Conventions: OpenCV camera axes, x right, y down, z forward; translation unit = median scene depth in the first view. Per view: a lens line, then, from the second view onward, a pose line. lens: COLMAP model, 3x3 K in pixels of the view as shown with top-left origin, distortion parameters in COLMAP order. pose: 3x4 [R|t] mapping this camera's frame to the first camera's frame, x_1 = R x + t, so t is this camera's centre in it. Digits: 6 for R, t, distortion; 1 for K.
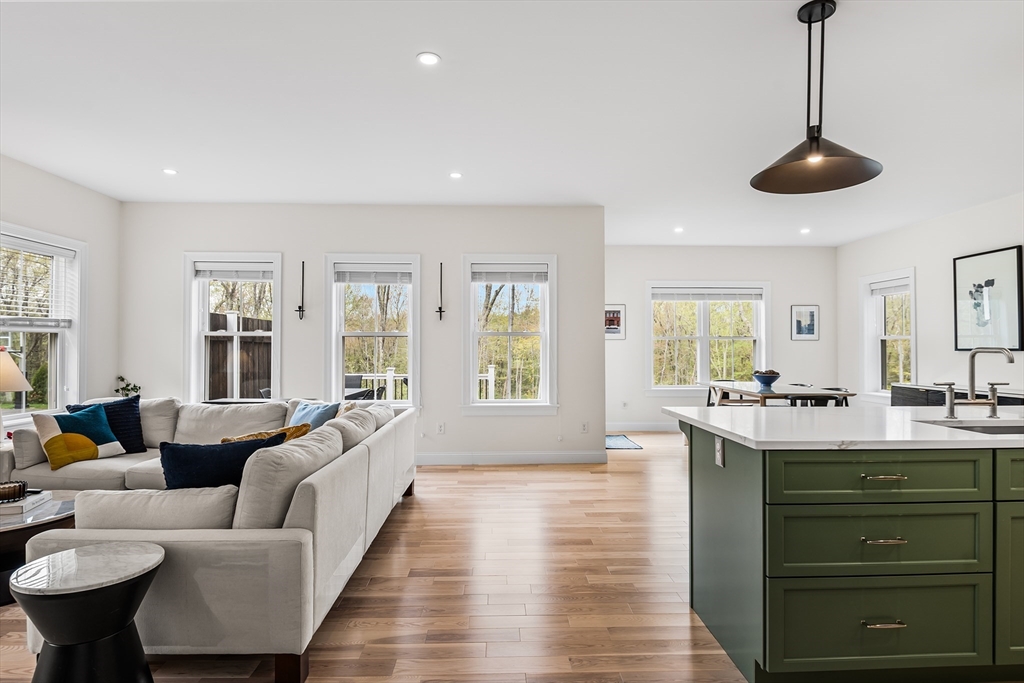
lens RADIAL K [[543.5, 0, 512.0], [0, 543.5, 341.5], [0, 0, 1]] dist [0.002426, -0.013940]
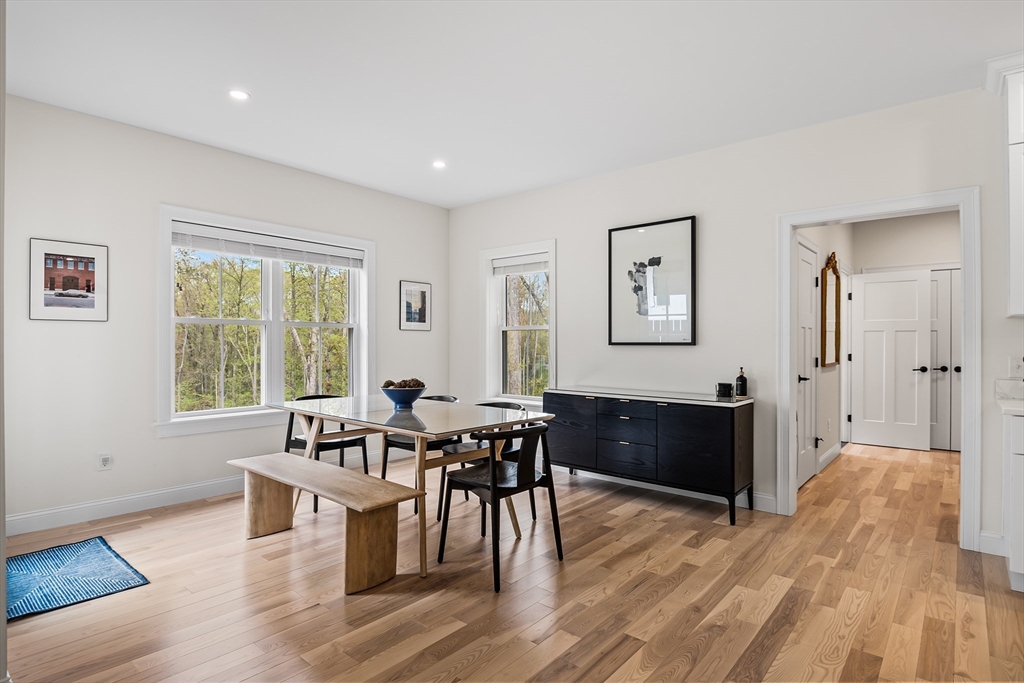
lens RADIAL K [[527.4, 0, 512.0], [0, 527.4, 341.5], [0, 0, 1]] dist [0.003290, -0.016947]
pose [[0.671700, 0.002697, 0.740818, 0.135886], [-0.011268, 0.999915, 0.006576, 0.008100], [-0.740738, -0.012765, 0.671673, 0.553269]]
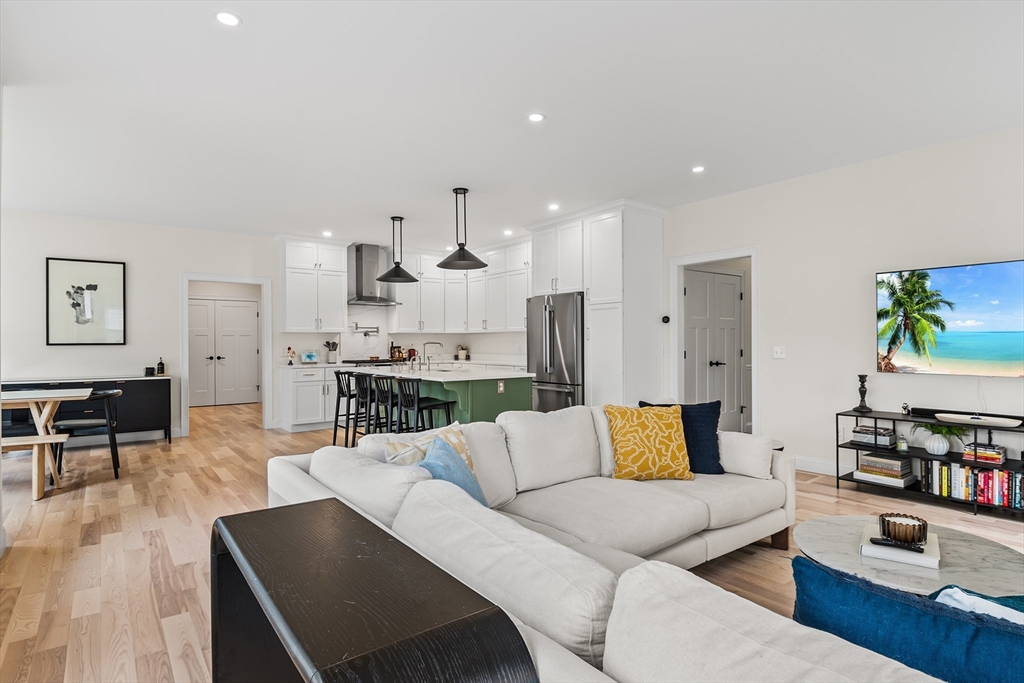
lens RADIAL K [[543.5, 0, 512.0], [0, 543.5, 341.5], [0, 0, 1]] dist [0.002426, -0.013940]
pose [[-0.579091, 0.001806, 0.815261, -0.537664], [-0.007422, 0.999944, -0.007488, 0.010276], [-0.815229, -0.010387, -0.579045, 0.828652]]
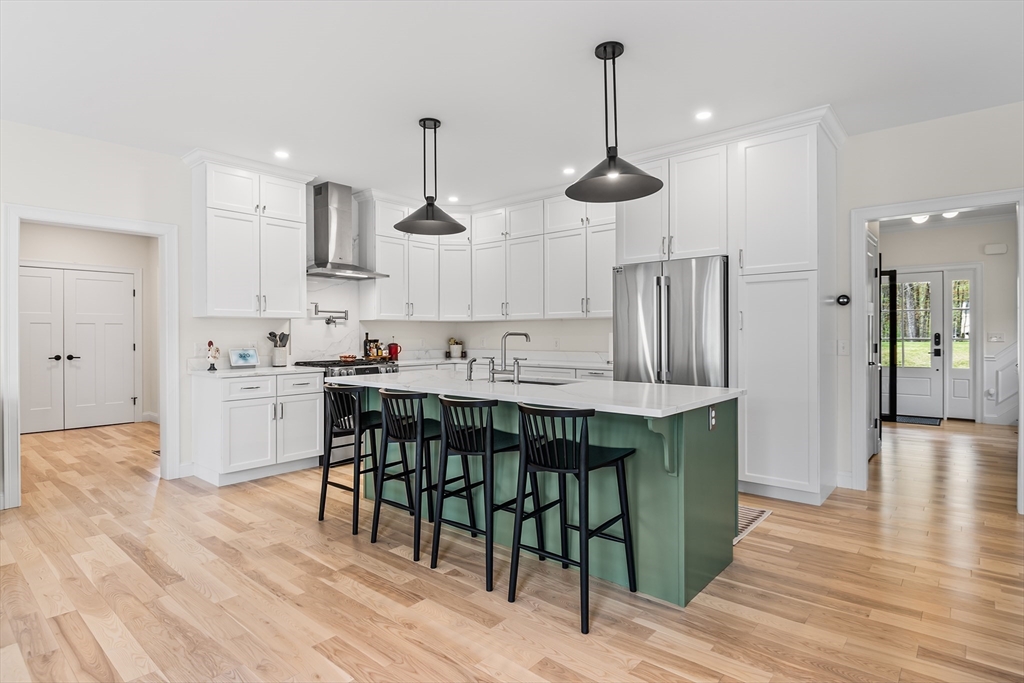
lens RADIAL K [[536.5, 0, 509.3], [0, 536.5, 334.6], [0, 0, 1]] dist [0.002881, -0.017355]
pose [[-0.735947, 0.000624, 0.677039, -0.030716], [-0.006856, 0.999941, -0.008373, 0.011645], [-0.677005, -0.010804, -0.735899, 0.788720]]
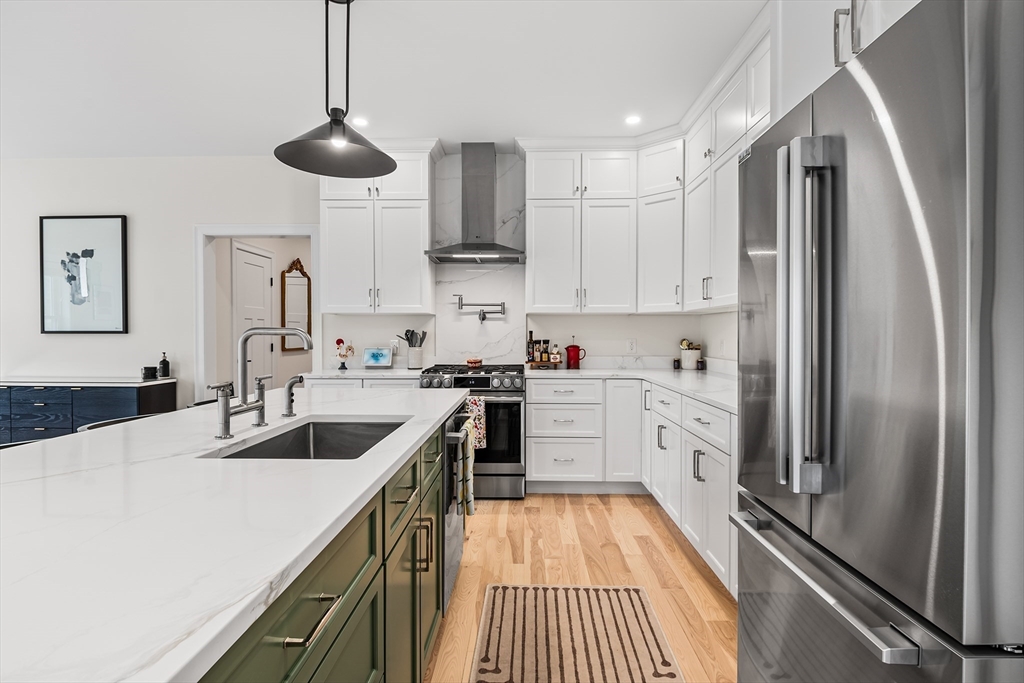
lens RADIAL K [[527.4, 0, 512.0], [0, 527.4, 341.5], [0, 0, 1]] dist [0.003290, -0.016947]
pose [[0.053931, -0.016763, 0.998404, 0.083767], [-0.015608, 0.999723, 0.017629, 0.004558], [-0.998423, -0.016534, 0.053655, 0.254198]]
